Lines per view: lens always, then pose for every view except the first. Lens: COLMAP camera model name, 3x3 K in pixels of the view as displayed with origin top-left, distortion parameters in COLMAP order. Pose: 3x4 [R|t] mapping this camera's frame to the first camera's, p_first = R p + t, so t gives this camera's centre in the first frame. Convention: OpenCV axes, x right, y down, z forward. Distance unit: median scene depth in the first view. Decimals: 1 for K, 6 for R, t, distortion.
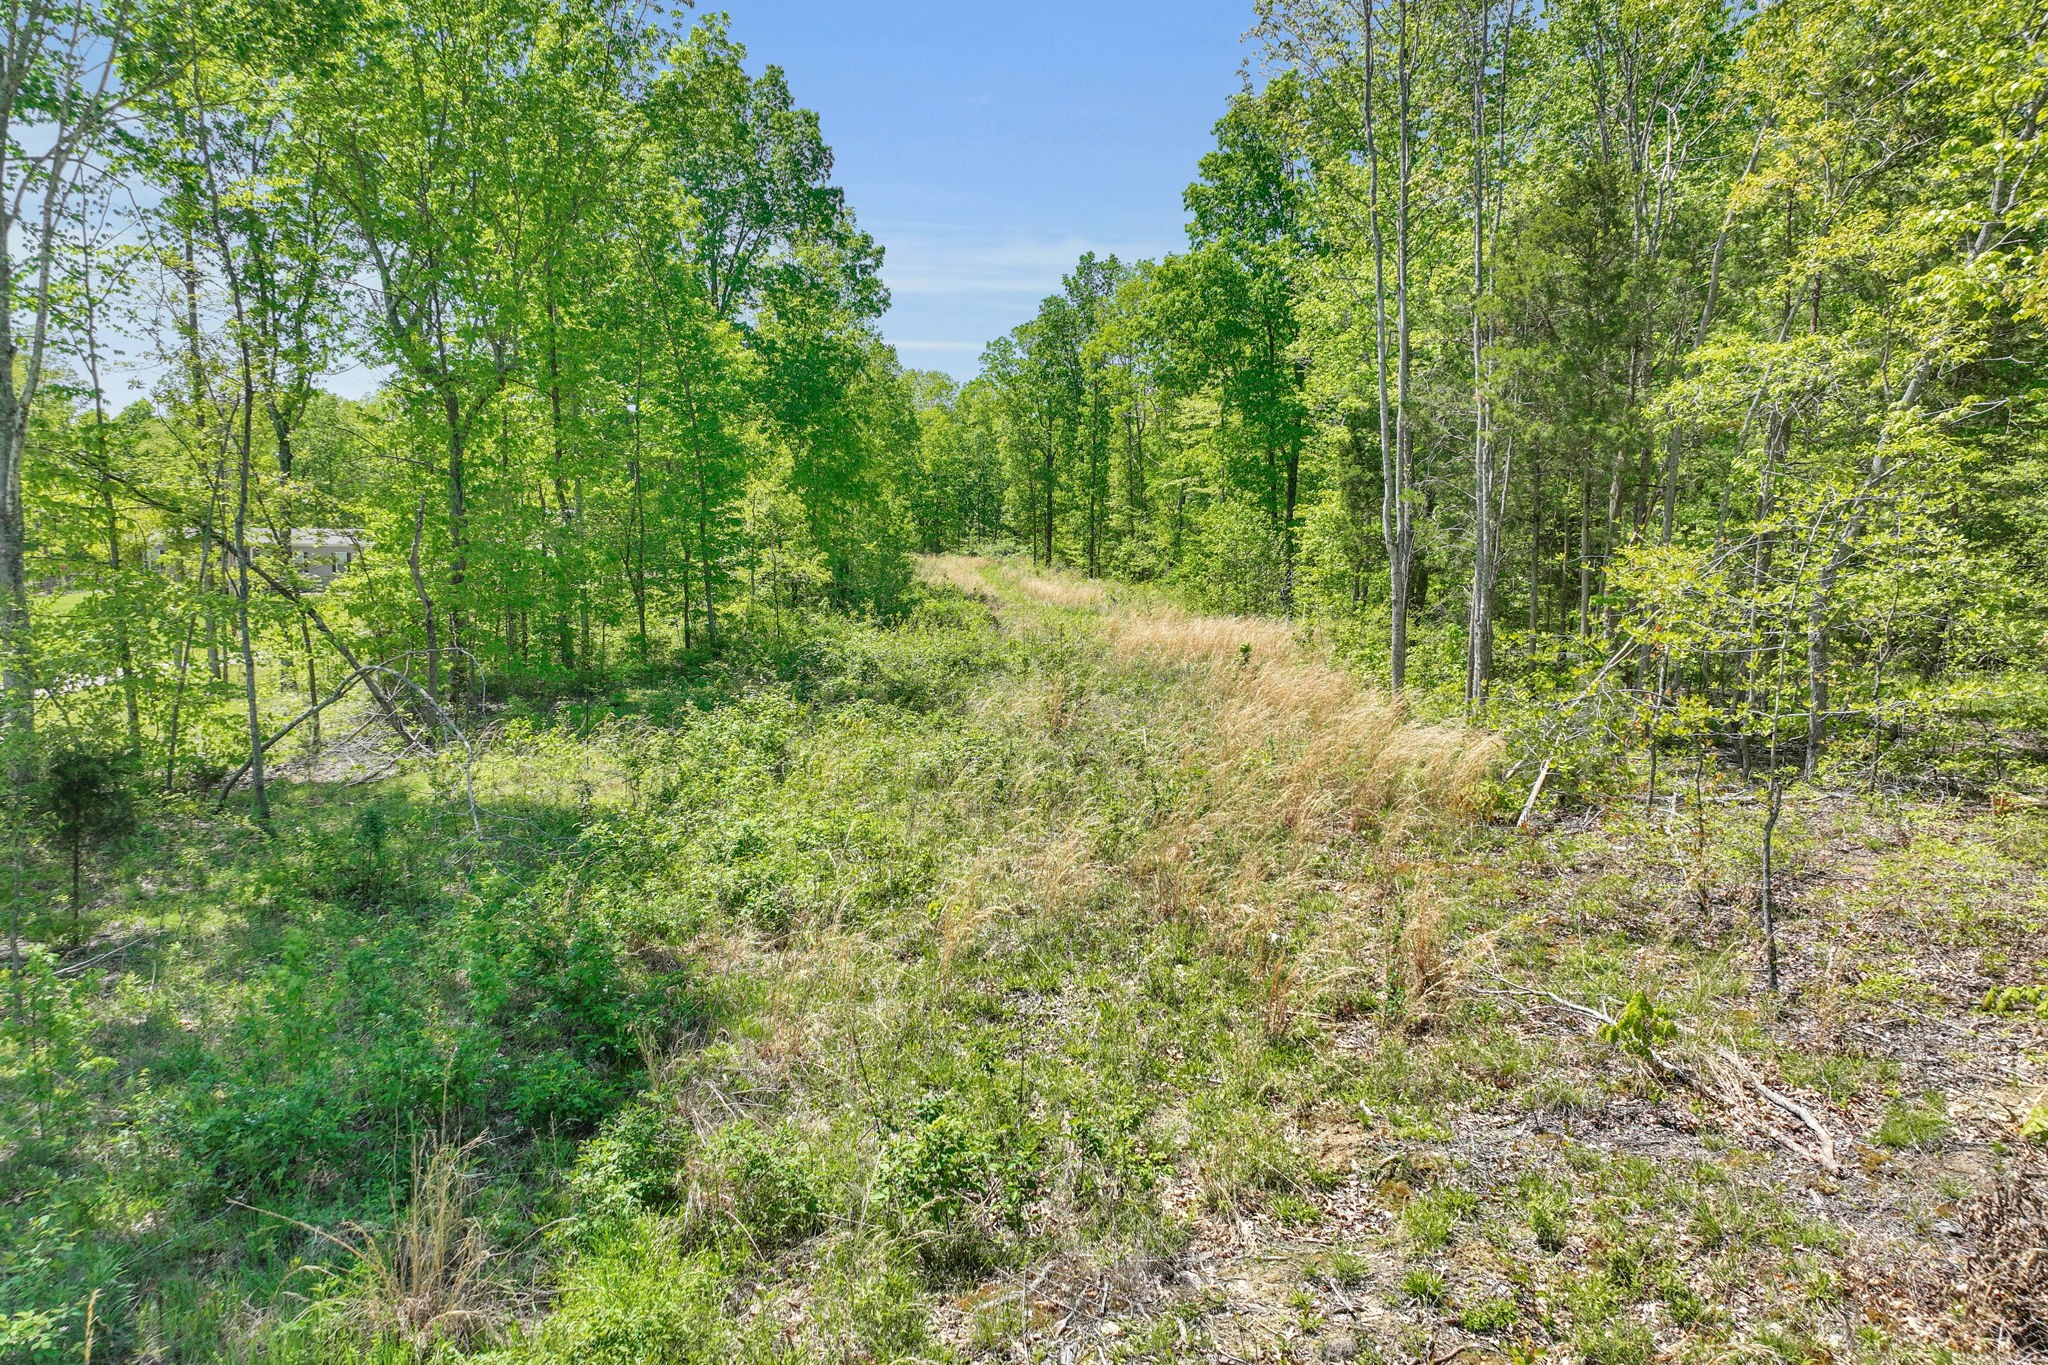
lens RADIAL K [[1457.8, 0, 1024.0], [0, 1457.8, 682.5], [0, 0, 1]] dist [-0.010045, 0.028229]
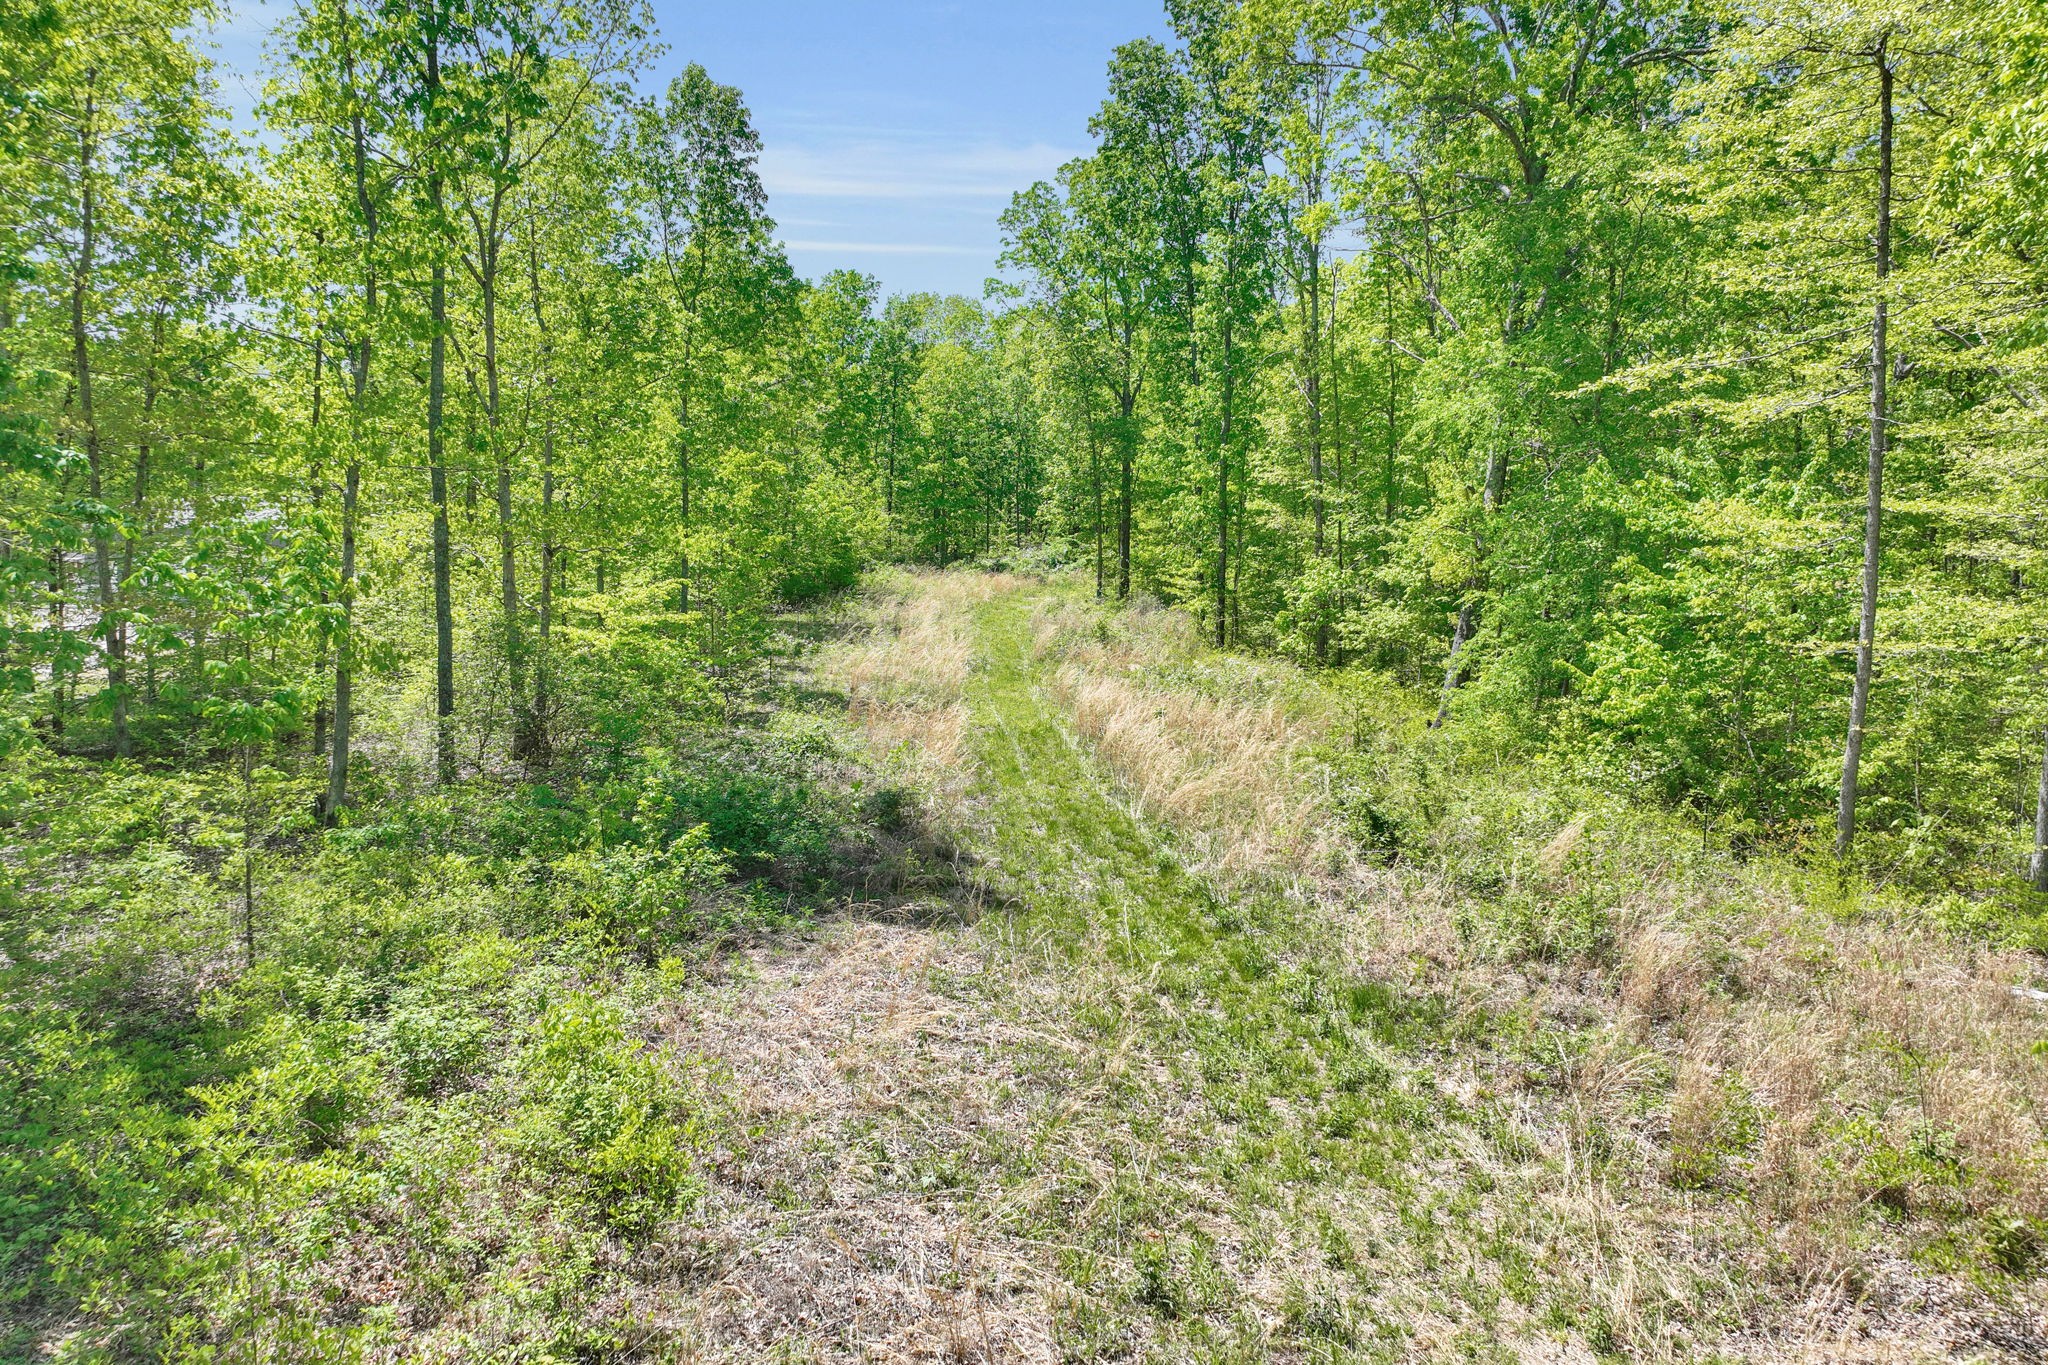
lens RADIAL K [[1457.8, 0, 1024.0], [0, 1457.8, 682.5], [0, 0, 1]] dist [-0.010045, 0.028229]
pose [[0.998910, -0.000776, -0.046676, 0.004556], [0.001203, 0.999958, 0.009107, -0.052587], [0.046667, -0.009153, 0.998869, 0.452657]]
